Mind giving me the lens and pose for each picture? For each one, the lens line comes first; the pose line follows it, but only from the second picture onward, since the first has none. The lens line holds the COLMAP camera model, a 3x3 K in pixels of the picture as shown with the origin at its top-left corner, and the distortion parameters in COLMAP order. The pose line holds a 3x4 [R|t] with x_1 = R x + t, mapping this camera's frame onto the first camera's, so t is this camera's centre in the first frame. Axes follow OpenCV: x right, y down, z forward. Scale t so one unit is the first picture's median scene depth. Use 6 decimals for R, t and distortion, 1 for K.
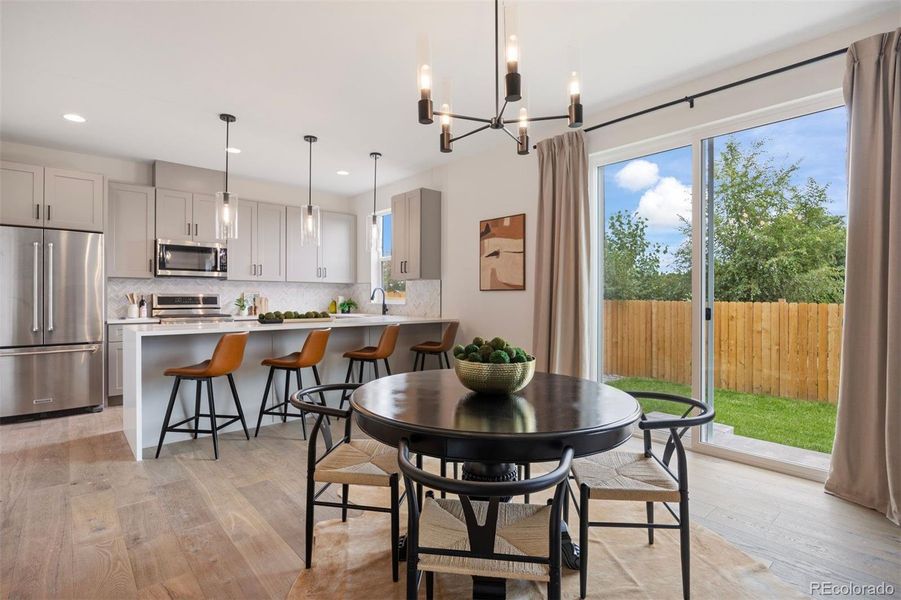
lens RADIAL K [[453.1, 0, 464.7], [0, 453.1, 297.5], [0, 0, 1]] dist [0.000732, 0.000282]
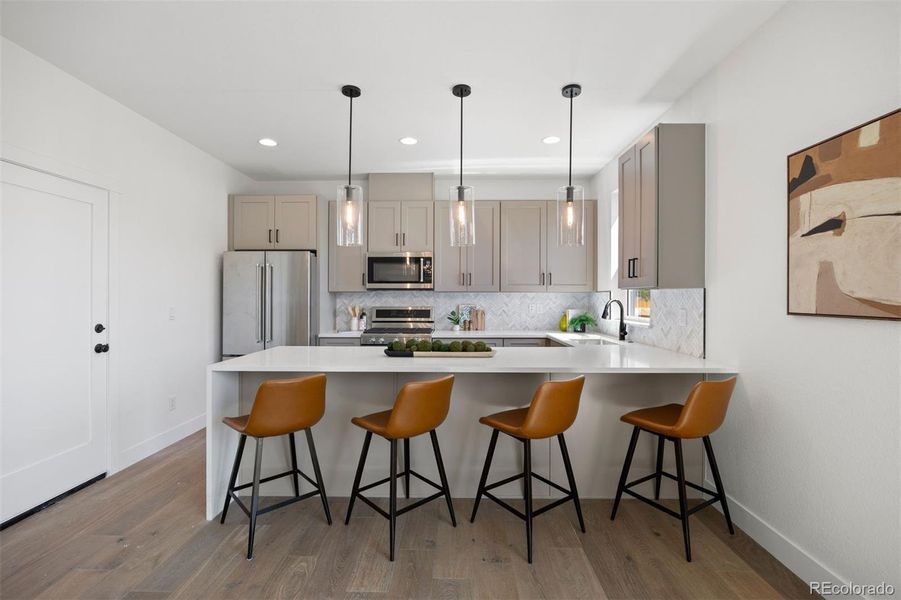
lens RADIAL K [[420.8, 0, 434.2], [0, 420.8, 295.6], [0, 0, 1]] dist [-0.000623, -0.000761]
pose [[0.709009, -0.003084, -0.705193, 0.077700], [0.000893, 0.999994, -0.003476, -0.032082], [0.705199, 0.001834, 0.709007, 0.471678]]
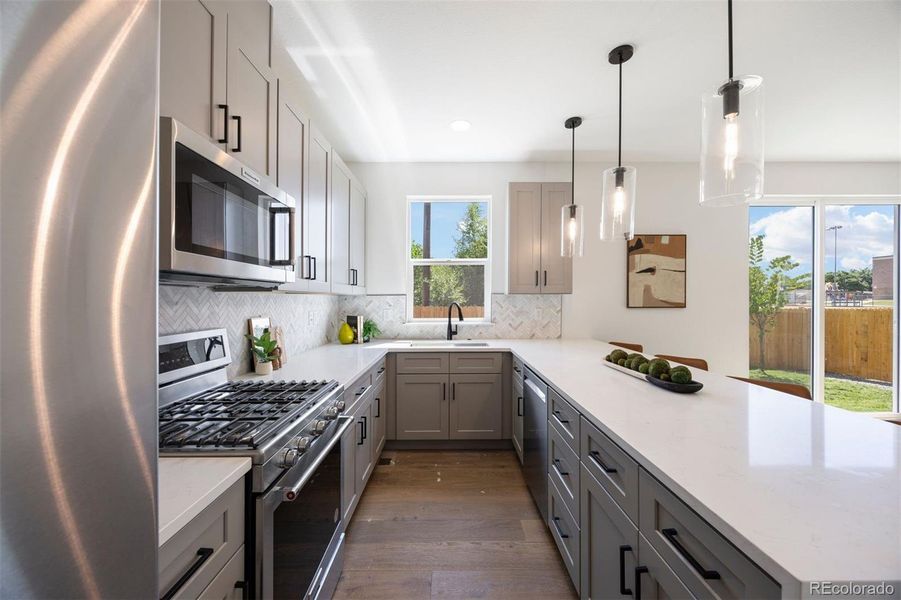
lens RADIAL K [[338.8, 0, 450.5], [0, 338.8, 300.0], [0, 0, 1]] dist [0.000076, -0.000010]
pose [[0.660744, -0.005571, 0.750591, -0.746070], [0.004550, 0.999984, 0.003417, -0.035555], [-0.750598, 0.001157, 0.660759, 0.811033]]
